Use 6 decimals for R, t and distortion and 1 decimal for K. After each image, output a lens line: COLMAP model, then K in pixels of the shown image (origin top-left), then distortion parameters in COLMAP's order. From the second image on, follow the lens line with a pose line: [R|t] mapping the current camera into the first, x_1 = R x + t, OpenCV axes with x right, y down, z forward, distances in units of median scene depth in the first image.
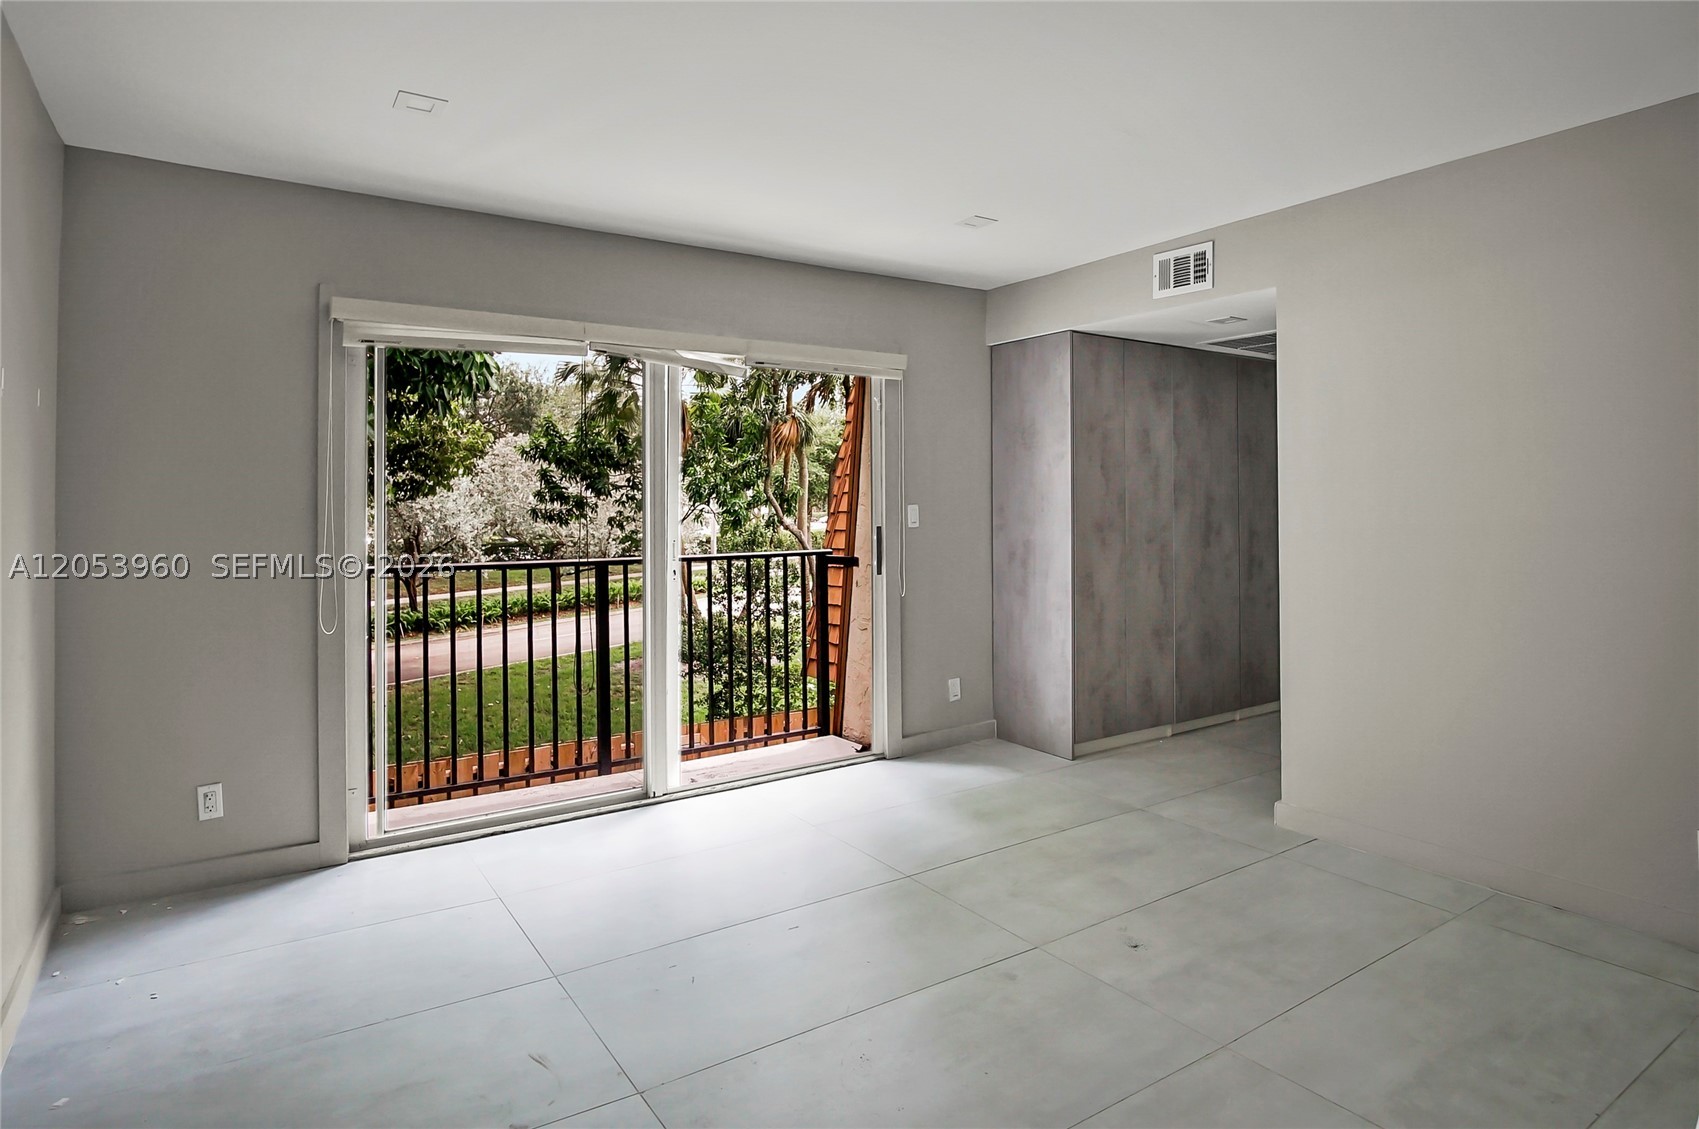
lens RADIAL K [[931.5, 0, 818.0], [0, 931.5, 491.9], [0, 0, 1]] dist [-0.021143, 0.004772]
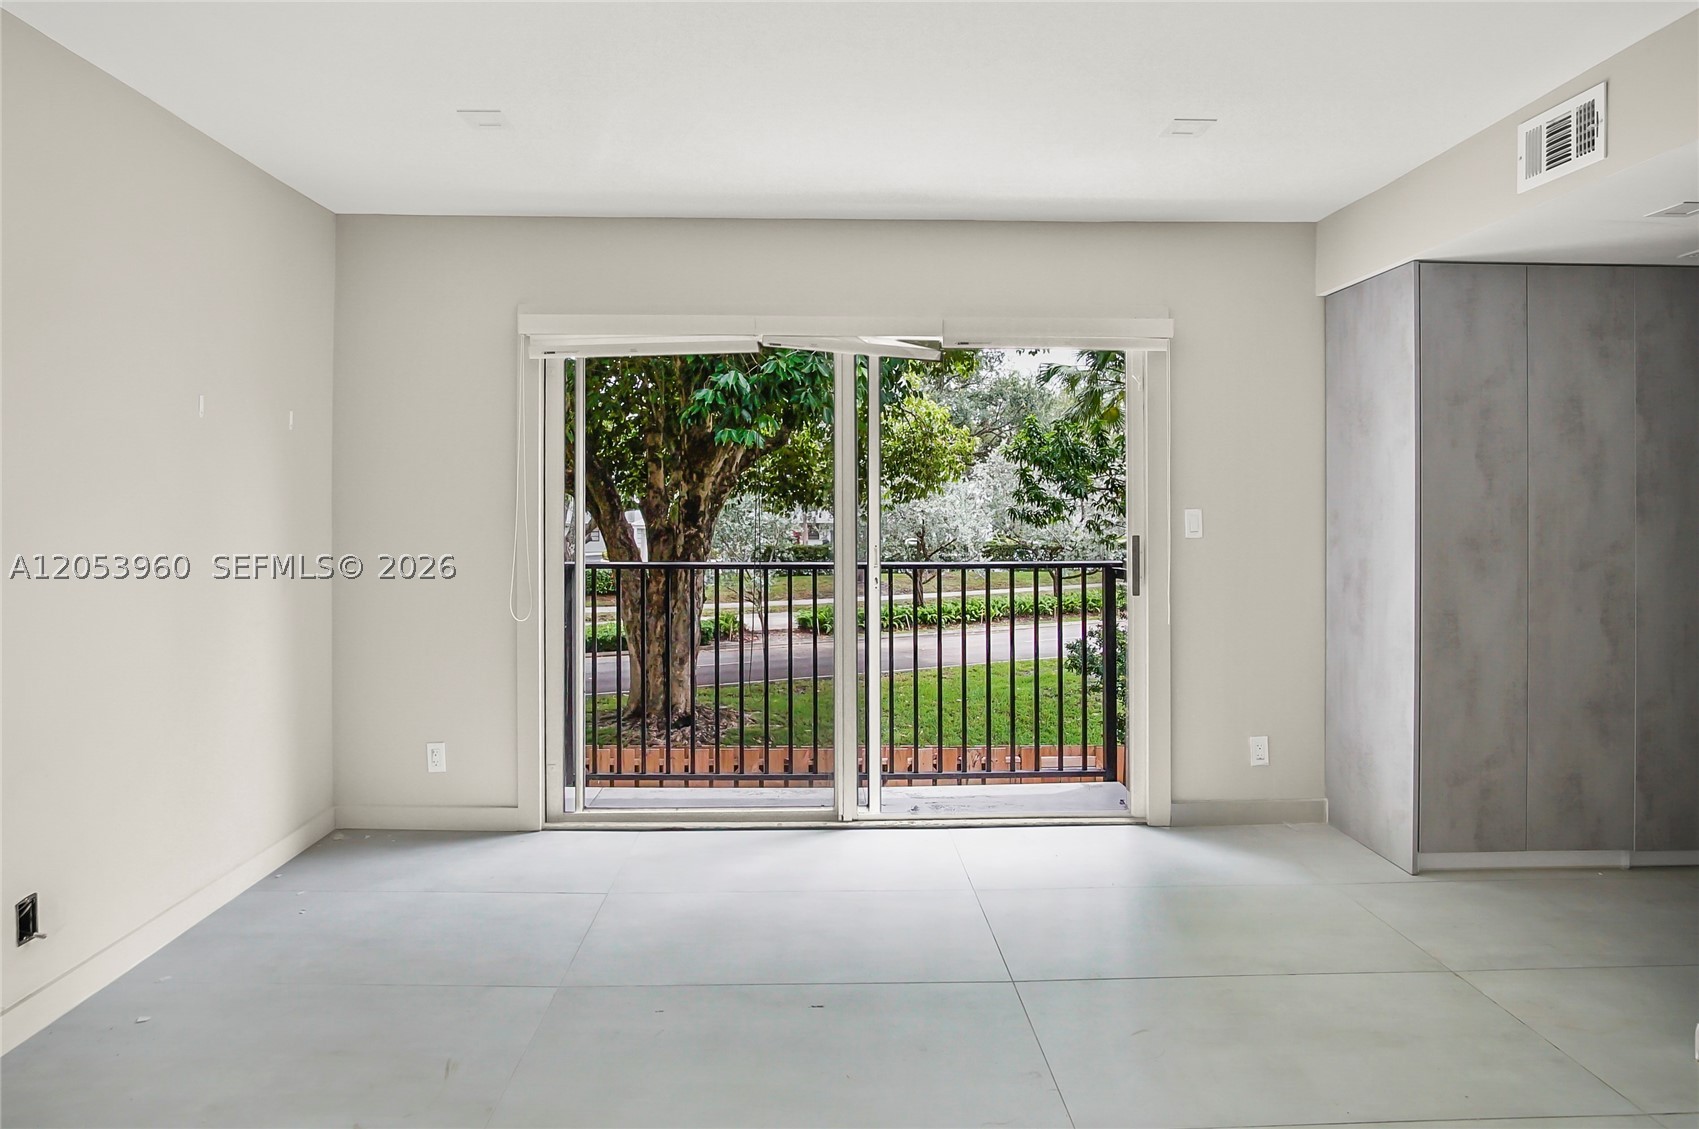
lens RADIAL K [[931.5, 0, 823.0], [0, 931.5, 508.1], [0, 0, 1]] dist [-0.021143, 0.004772]
pose [[0.852036, 0.007388, -0.523431, 0.240778], [-0.000084, 0.999902, 0.013976, 0.002166], [0.523483, -0.011864, 0.851953, 0.165313]]
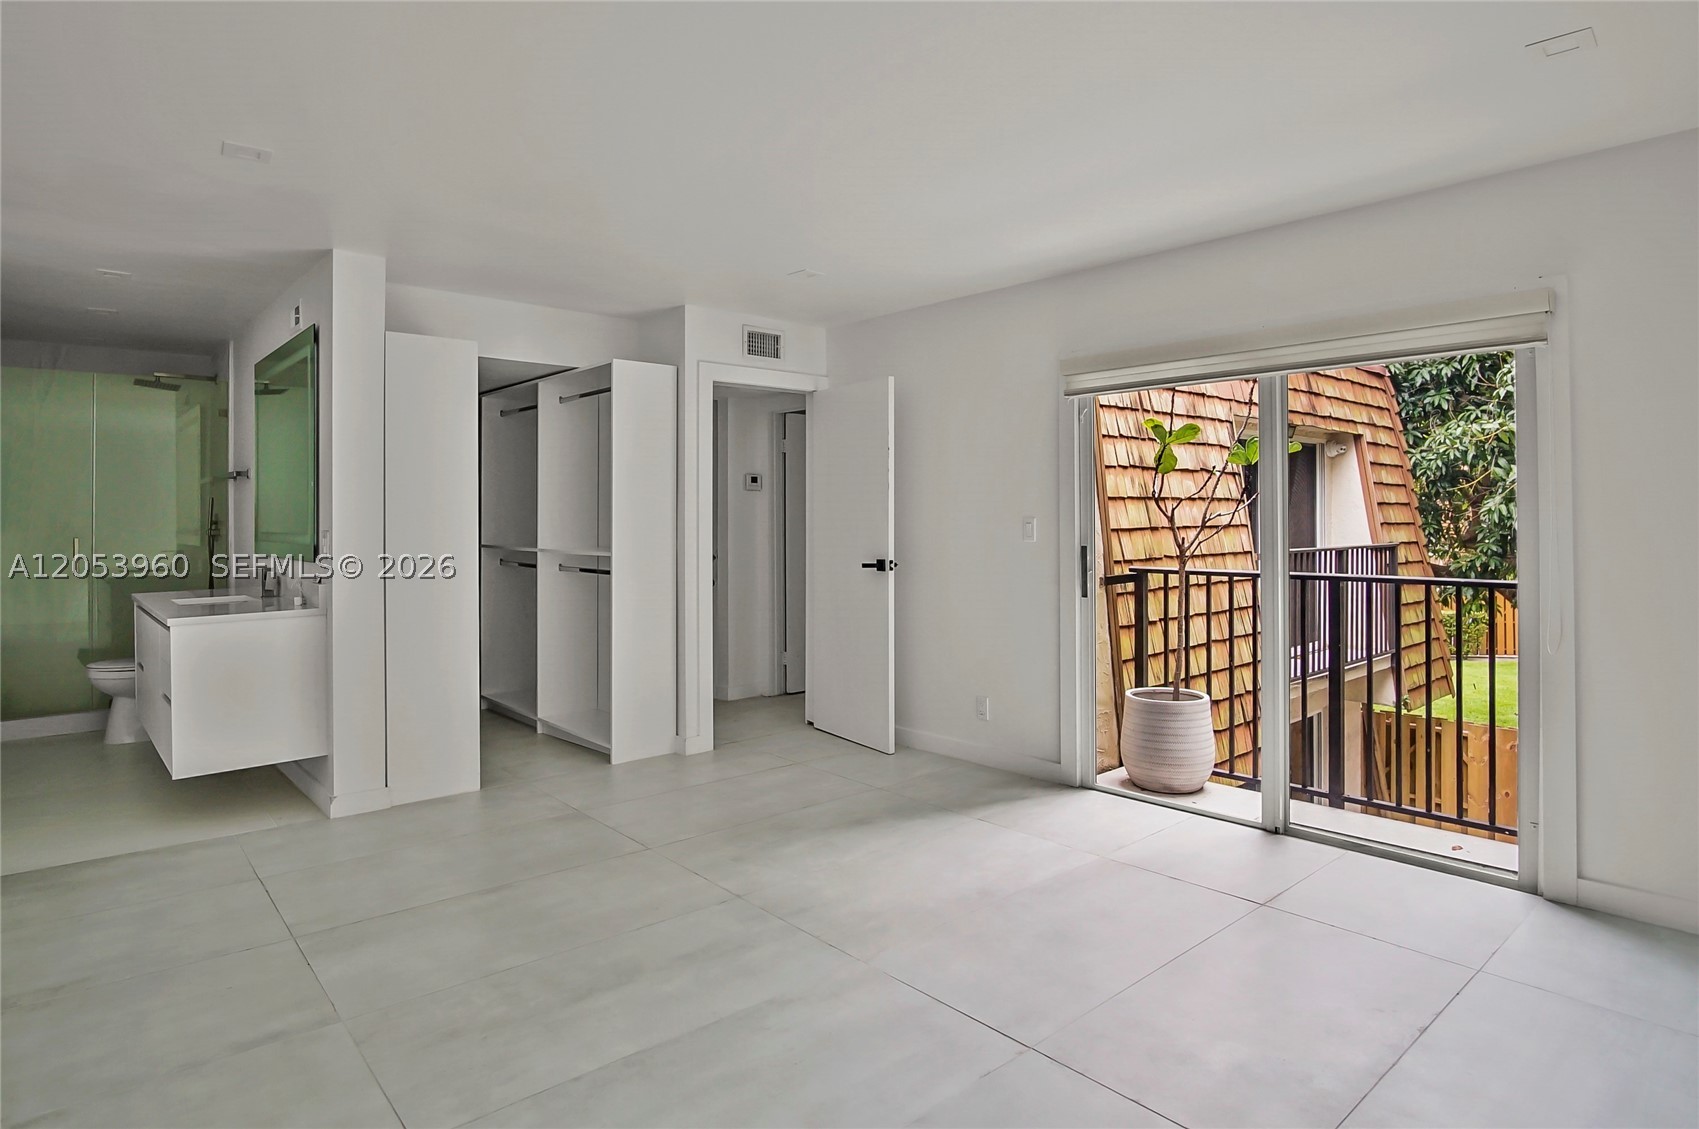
lens RADIAL K [[931.5, 0, 834.9], [0, 931.5, 519.2], [0, 0, 1]] dist [-0.021143, 0.004772]
pose [[0.152804, 0.005920, -0.988239, 1.114732], [0.015831, 0.999839, 0.008438, 0.002125], [0.988130, -0.016934, 0.152685, 0.692180]]
